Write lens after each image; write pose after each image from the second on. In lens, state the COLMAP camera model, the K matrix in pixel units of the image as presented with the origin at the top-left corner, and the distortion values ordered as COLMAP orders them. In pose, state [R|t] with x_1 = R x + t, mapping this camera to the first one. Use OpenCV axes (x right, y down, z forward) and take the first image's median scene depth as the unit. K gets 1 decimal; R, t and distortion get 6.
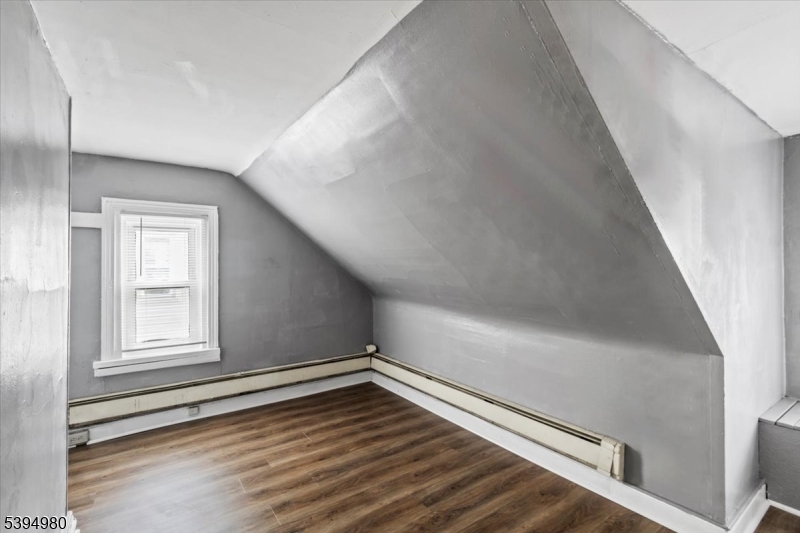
lens RADIAL K [[365.6, 0, 396.5], [0, 365.6, 265.5], [0, 0, 1]] dist [0.014495, 0.000037]
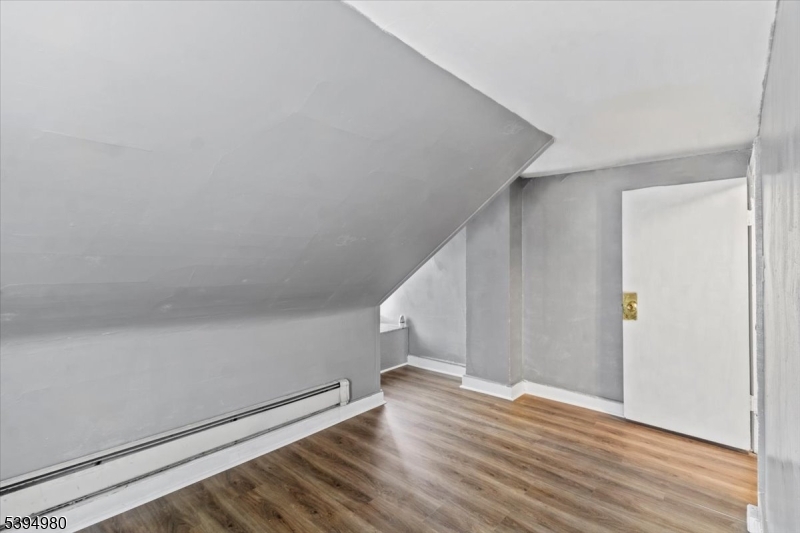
lens RADIAL K [[365.6, 0, 397.2], [0, 365.6, 265.4], [0, 0, 1]] dist [0.014495, 0.000037]
pose [[-0.220976, -0.003073, 0.975274, -0.750263], [-0.005049, 0.999985, 0.002007, 0.020668], [-0.975266, -0.004481, -0.220989, 0.968295]]
